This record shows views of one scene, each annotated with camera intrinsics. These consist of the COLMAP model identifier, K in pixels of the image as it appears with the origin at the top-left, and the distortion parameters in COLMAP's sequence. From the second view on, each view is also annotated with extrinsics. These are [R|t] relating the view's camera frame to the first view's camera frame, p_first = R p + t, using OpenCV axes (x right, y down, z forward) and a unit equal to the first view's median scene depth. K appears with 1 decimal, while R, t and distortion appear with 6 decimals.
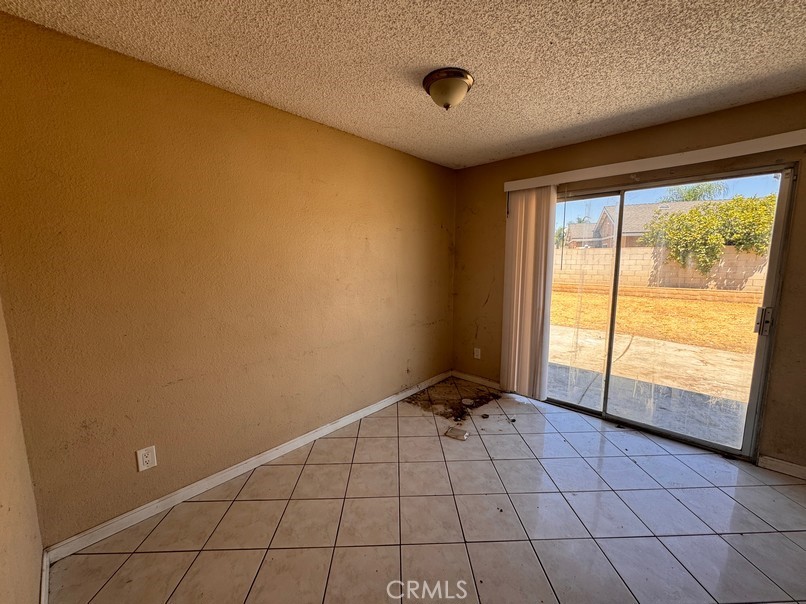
lens RADIAL K [[322.2, 0, 403.2], [0, 322.2, 301.1], [0, 0, 1]] dist [-0.003162, 0.000682]
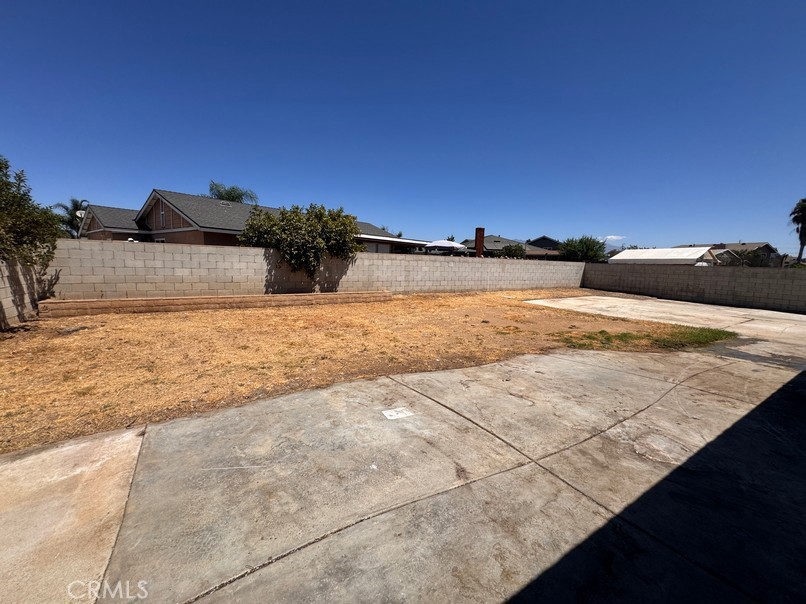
lens RADIAL K [[322.2, 0, 403.2], [0, 322.2, 301.1], [0, 0, 1]] dist [-0.003162, 0.000682]
pose [[0.259223, -0.101235, 0.960497, 0.042213], [0.096517, 0.992228, 0.078531, -0.062562], [-0.960983, 0.072348, 0.266979, 0.455195]]
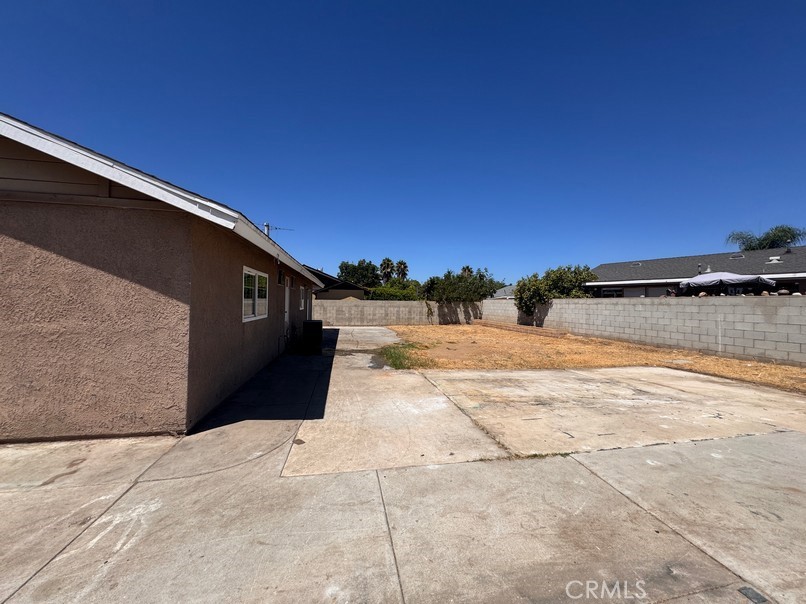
lens RADIAL K [[322.2, 0, 403.2], [0, 322.2, 301.1], [0, 0, 1]] dist [-0.003162, 0.000682]
pose [[0.798722, 0.015835, -0.601492, 1.360402], [-0.101335, 0.988915, -0.108529, 0.073889], [0.593106, 0.147637, 0.791472, -0.625149]]
